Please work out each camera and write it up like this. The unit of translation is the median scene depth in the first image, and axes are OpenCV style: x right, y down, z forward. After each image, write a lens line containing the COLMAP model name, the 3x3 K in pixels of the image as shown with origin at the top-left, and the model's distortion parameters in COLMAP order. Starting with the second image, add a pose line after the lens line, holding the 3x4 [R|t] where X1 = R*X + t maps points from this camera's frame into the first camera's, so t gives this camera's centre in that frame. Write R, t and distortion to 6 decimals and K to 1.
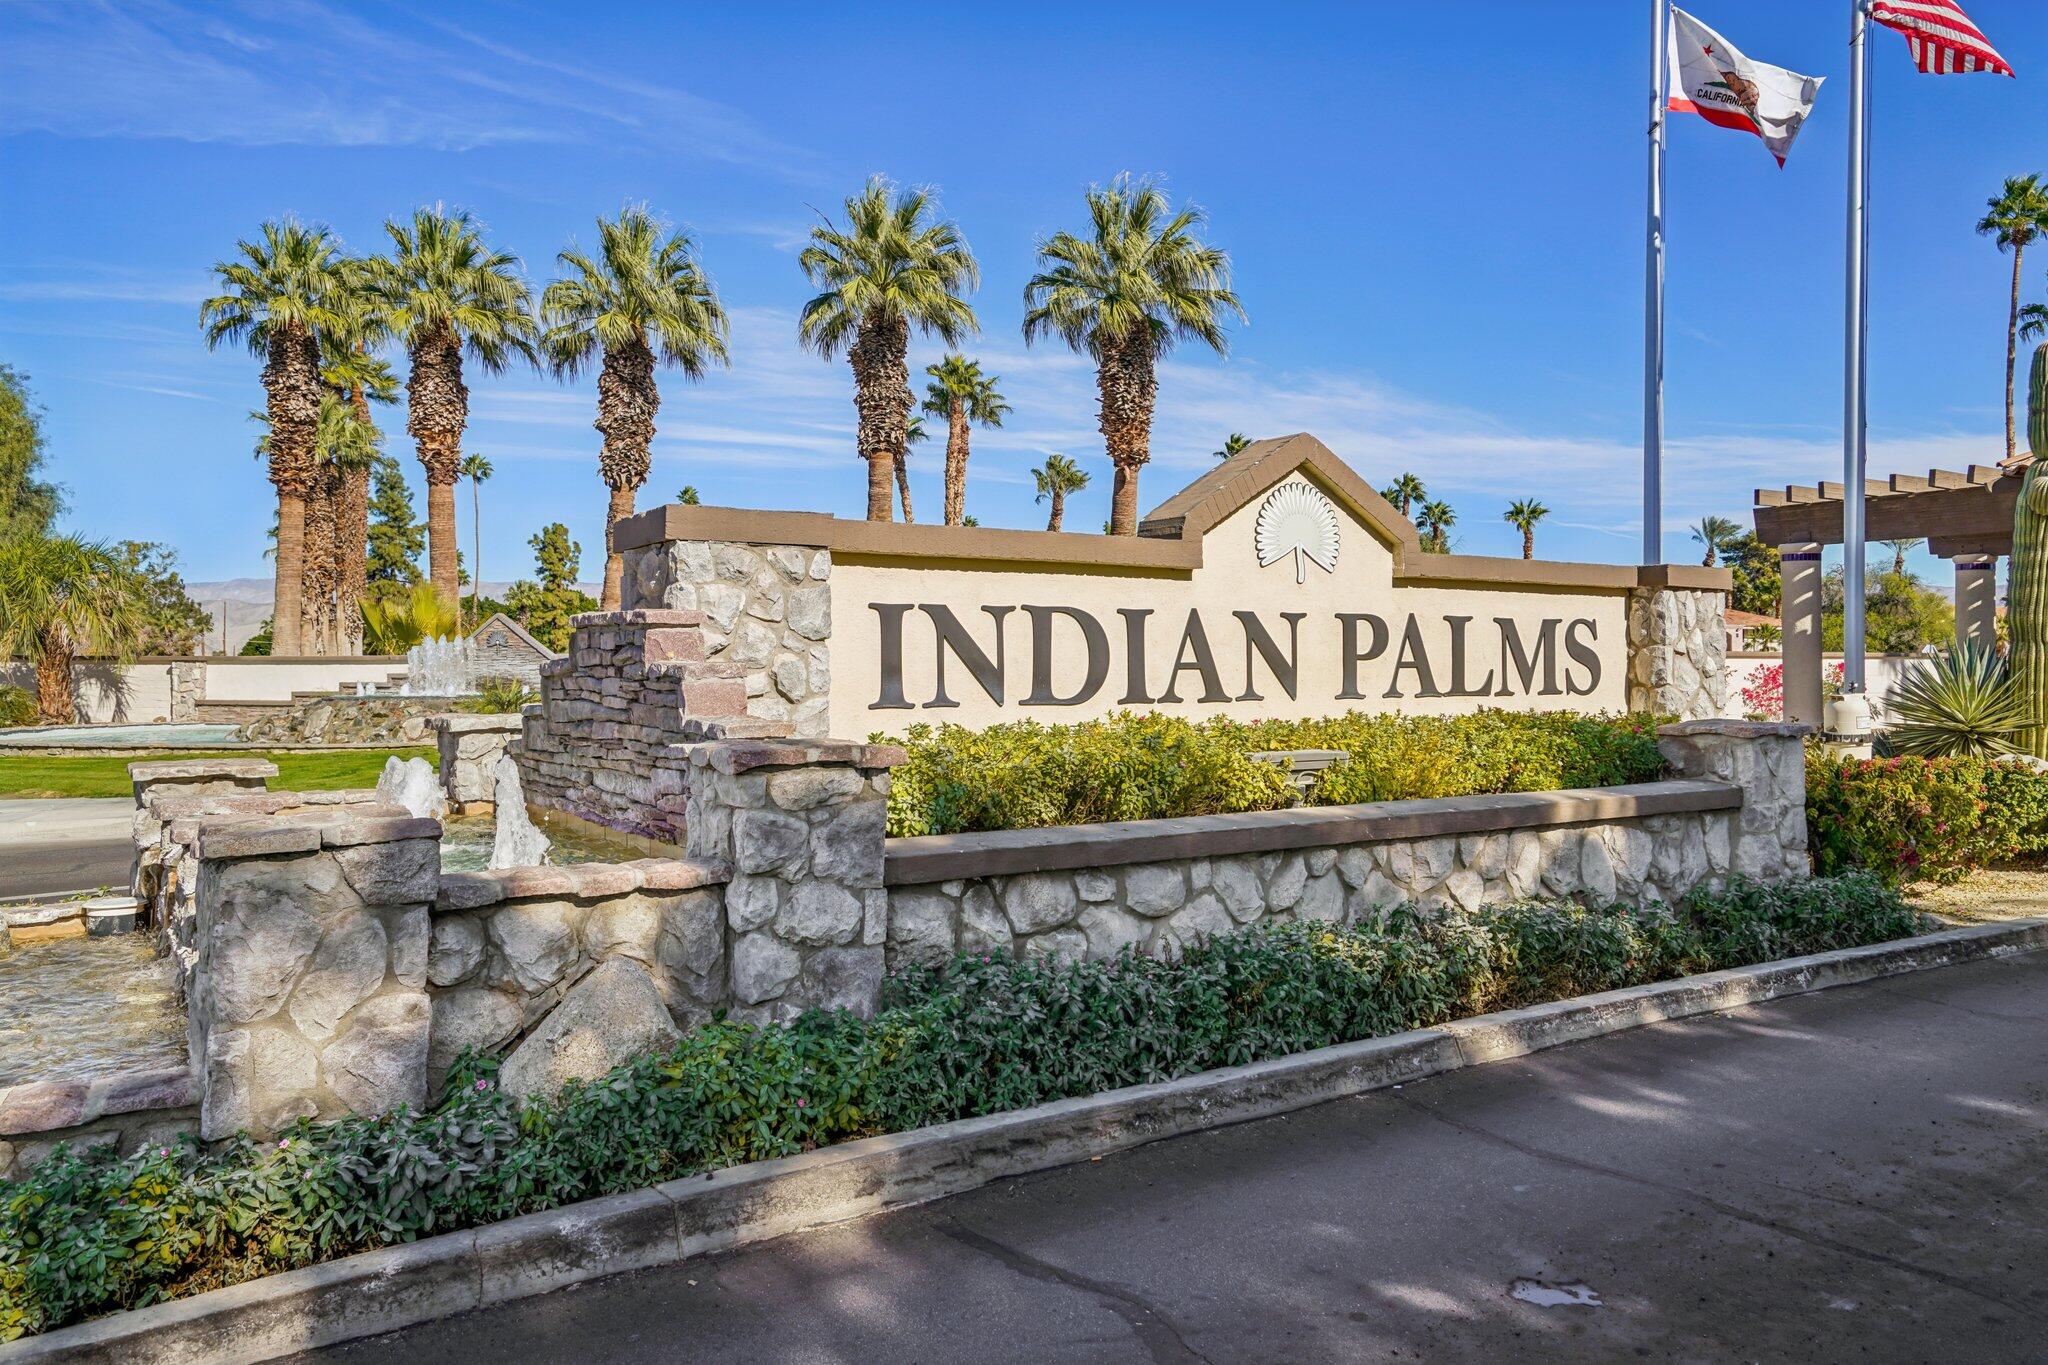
lens RADIAL K [[1504.7, 0, 1028.4], [0, 1504.7, 642.1], [0, 0, 1]] dist [0.003953, 0.018253]
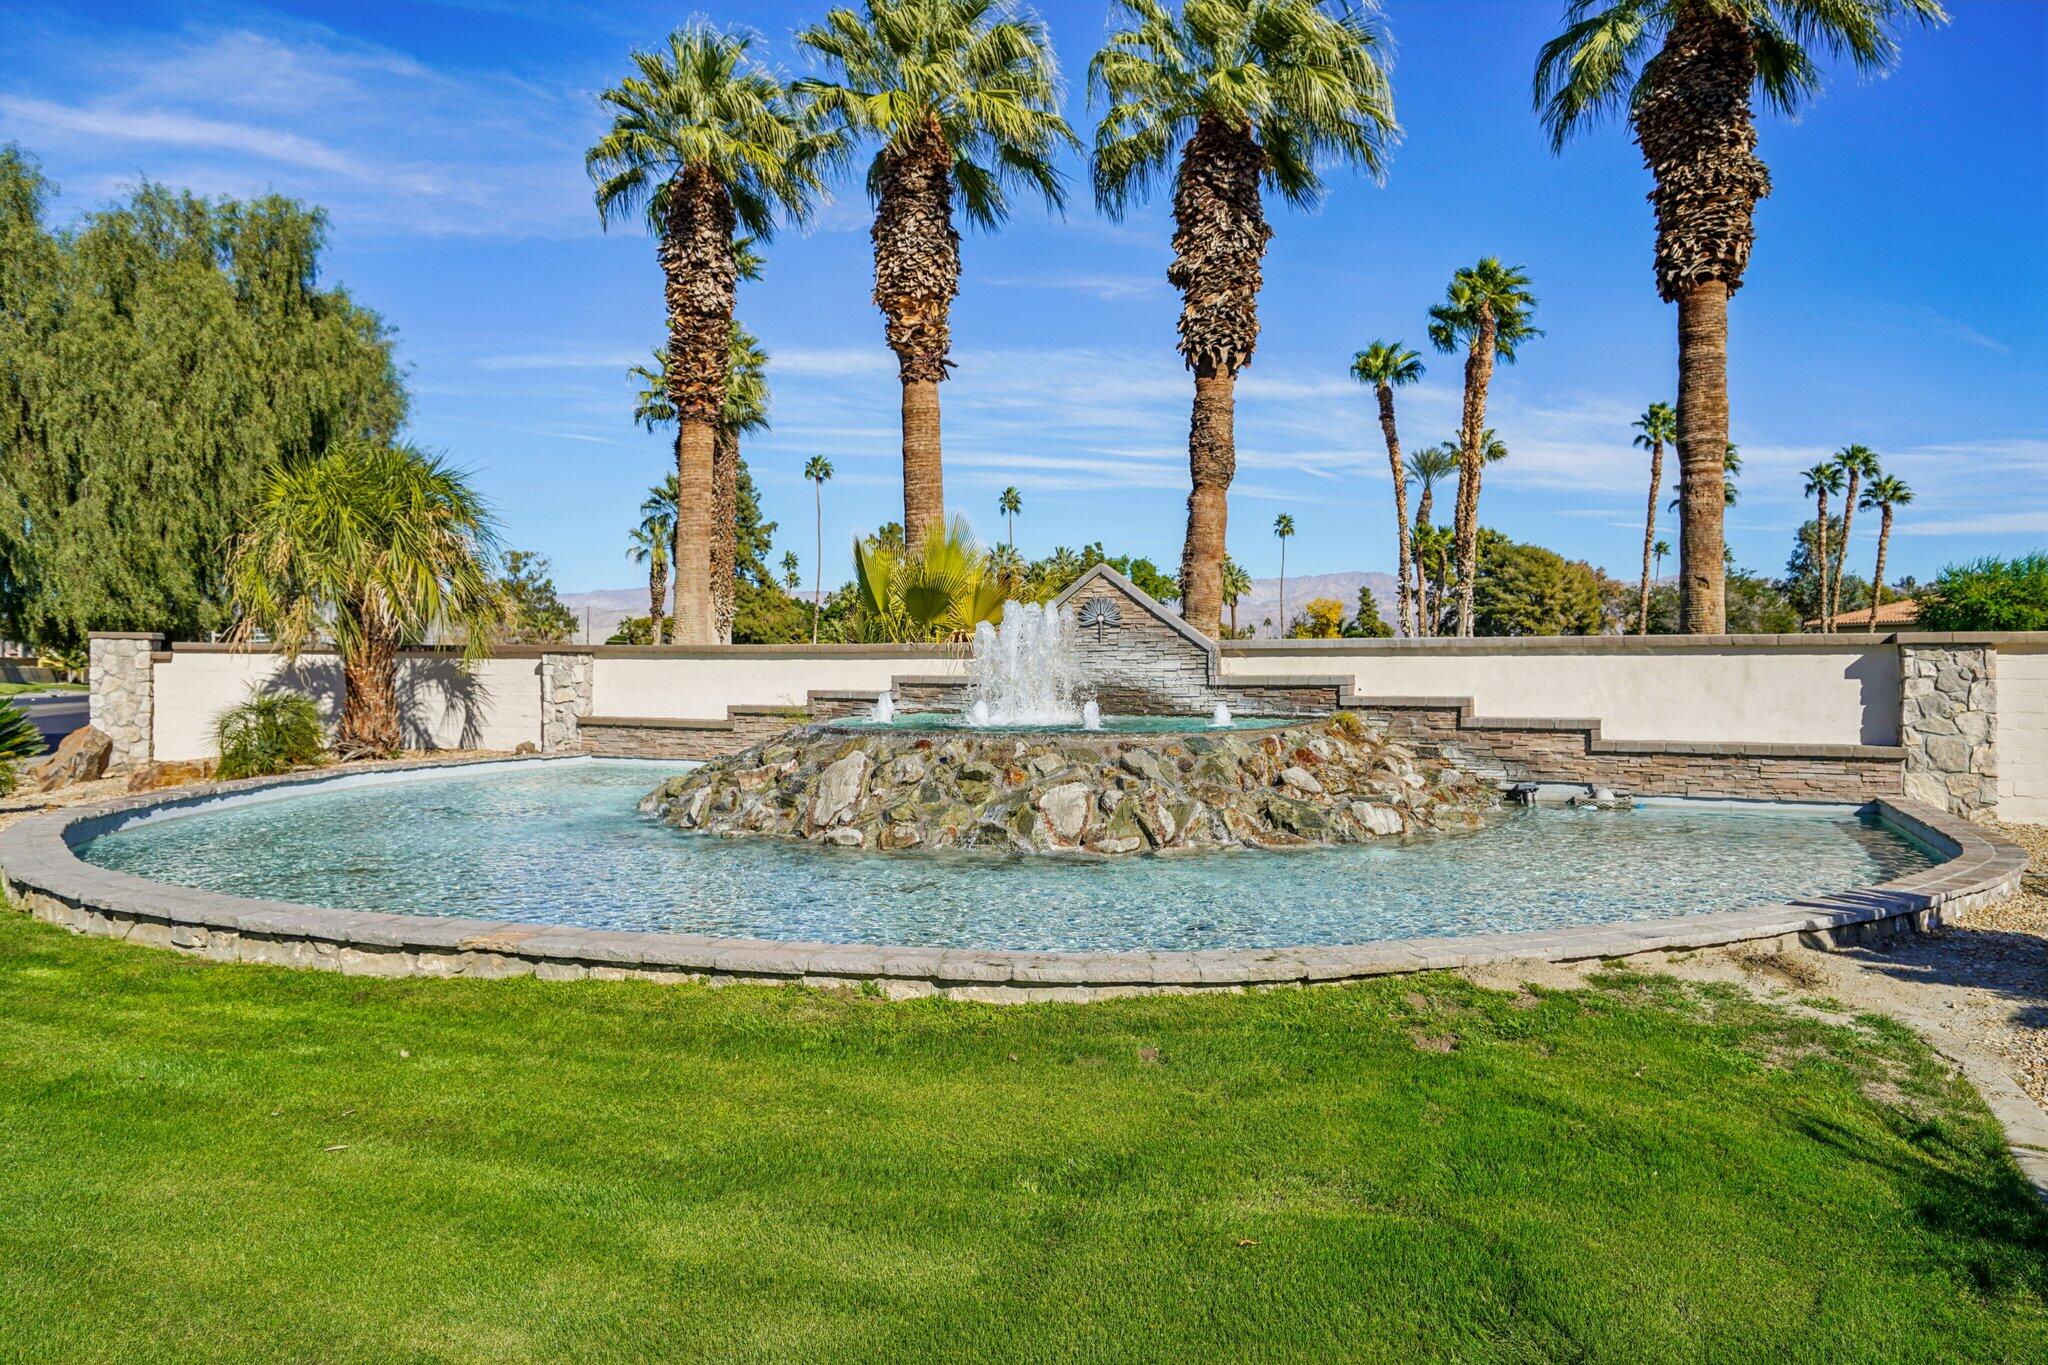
lens RADIAL K [[1342.4, 0, 1025.6], [0, 1342.4, 660.7], [0, 0, 1]] dist [-0.041381, -0.000644]
pose [[0.985213, 0.002630, -0.171311, -0.246064], [-0.000263, 0.999904, 0.013838, 0.007226], [0.171331, -0.013588, 0.985120, 0.437324]]
